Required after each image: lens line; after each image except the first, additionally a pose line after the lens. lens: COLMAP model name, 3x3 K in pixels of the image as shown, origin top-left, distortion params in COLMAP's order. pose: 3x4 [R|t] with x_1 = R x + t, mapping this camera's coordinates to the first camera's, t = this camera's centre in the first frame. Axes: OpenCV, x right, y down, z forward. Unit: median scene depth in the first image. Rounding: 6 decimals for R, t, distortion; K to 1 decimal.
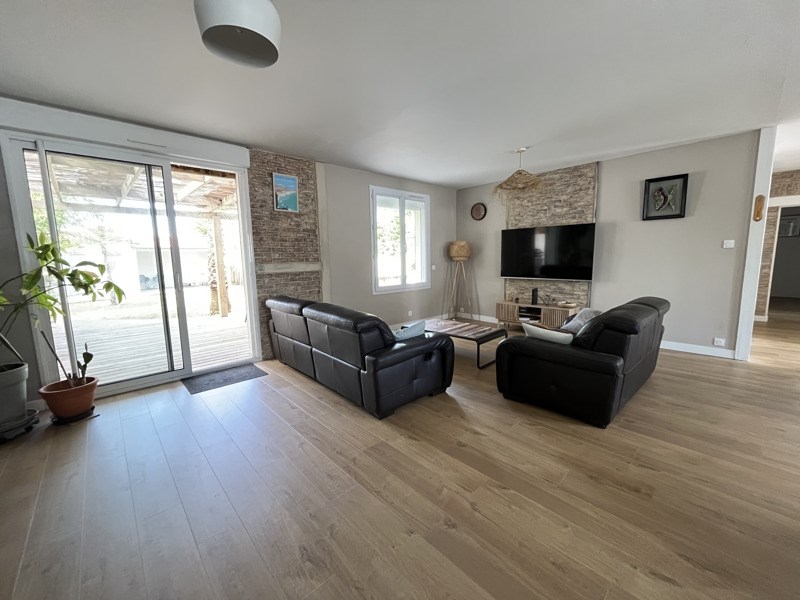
lens RADIAL K [[323.8, 0, 400.3], [0, 323.8, 298.9], [0, 0, 1]] dist [-0.003338, 0.000319]
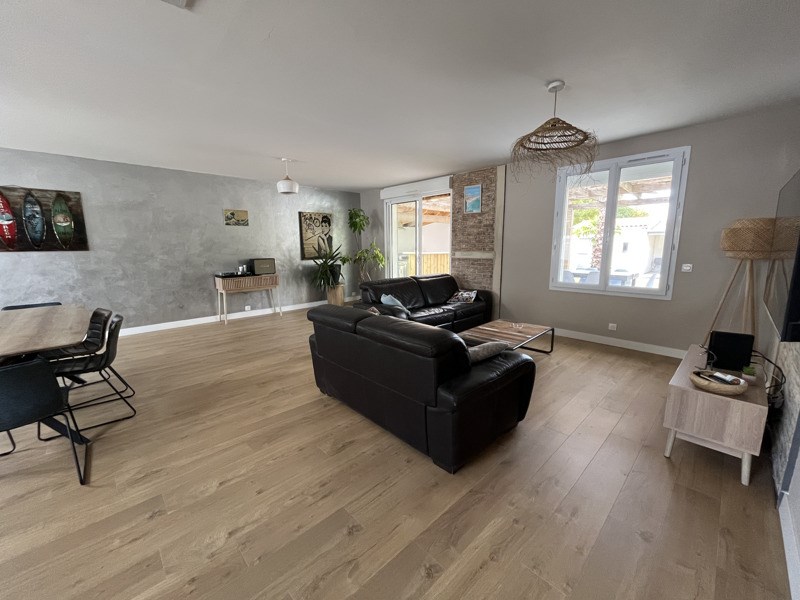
lens RADIAL K [[323.8, 0, 399.8], [0, 323.8, 301.5], [0, 0, 1]] dist [-0.003338, 0.000319]
pose [[0.011170, 0.186976, -0.982301, 1.009597], [-0.121384, 0.975351, 0.184273, -0.118840], [0.992543, 0.117177, 0.033591, 0.679201]]
